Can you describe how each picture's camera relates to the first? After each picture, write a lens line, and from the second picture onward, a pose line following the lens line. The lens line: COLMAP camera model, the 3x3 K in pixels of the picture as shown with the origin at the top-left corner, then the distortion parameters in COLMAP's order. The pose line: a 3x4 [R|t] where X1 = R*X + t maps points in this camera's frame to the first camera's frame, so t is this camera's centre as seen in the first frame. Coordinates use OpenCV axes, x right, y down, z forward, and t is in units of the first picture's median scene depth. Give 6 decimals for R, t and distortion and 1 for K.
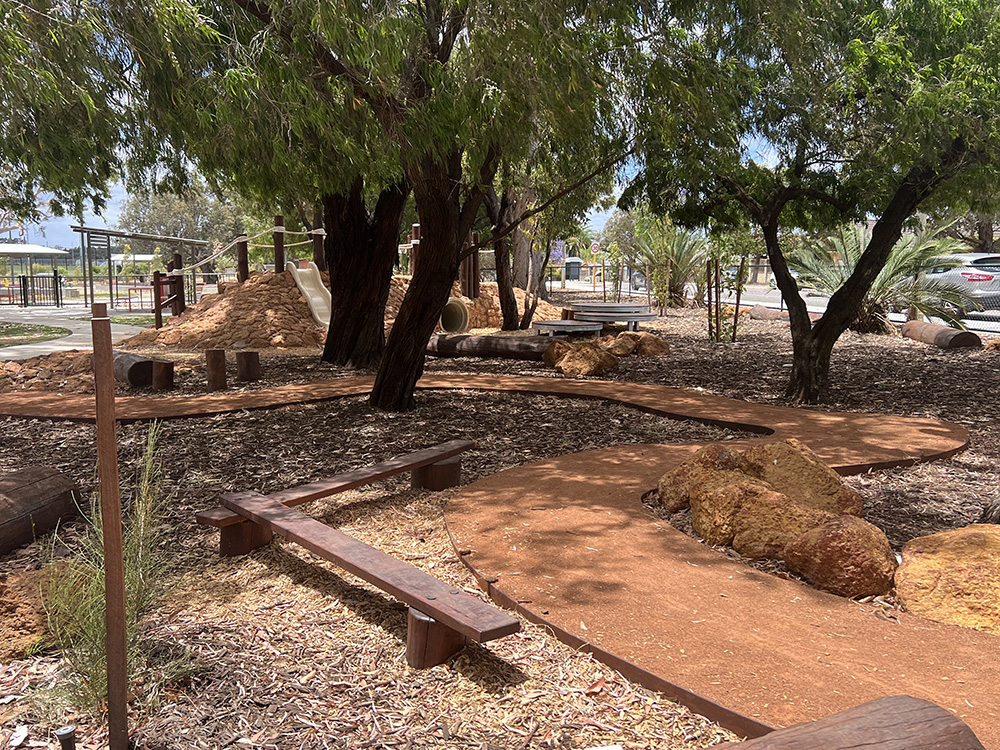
lens RADIAL K [[924.8, 0, 500.0], [0, 924.8, 375.0], [0, 0, 1]] dist [0.097233, -0.005924]
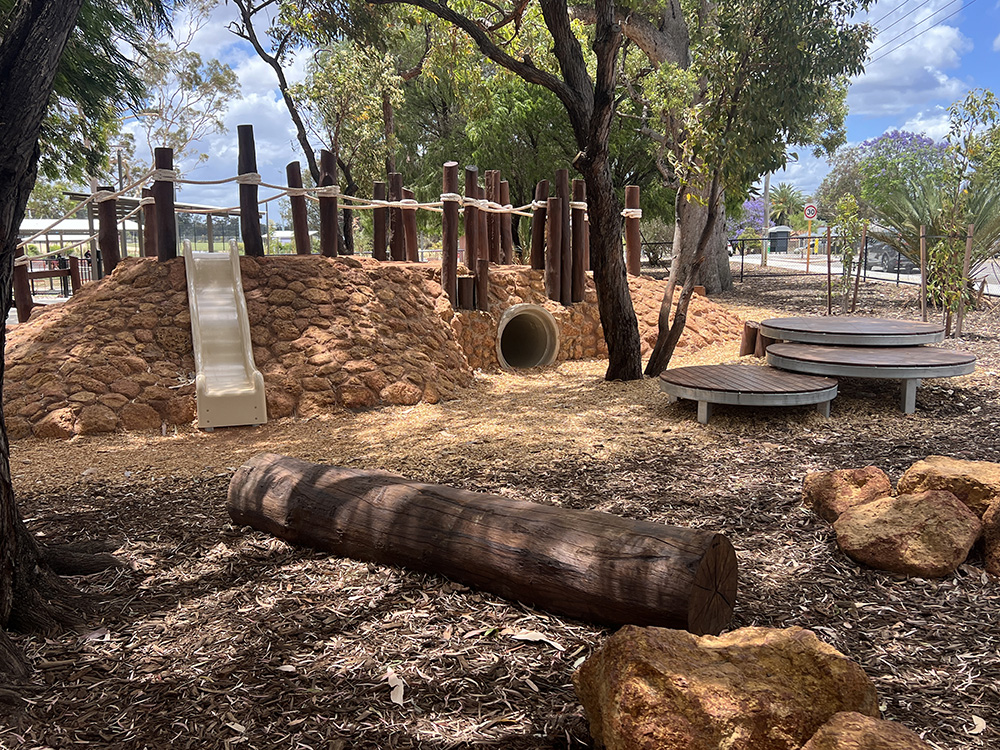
lens RADIAL K [[924.8, 0, 500.0], [0, 924.8, 375.0], [0, 0, 1]] dist [0.097233, -0.005924]
pose [[0.977690, 0.017440, -0.209327, 0.047105], [-0.011611, 0.999511, 0.029039, -0.061476], [0.209731, -0.025961, 0.977414, 0.511440]]
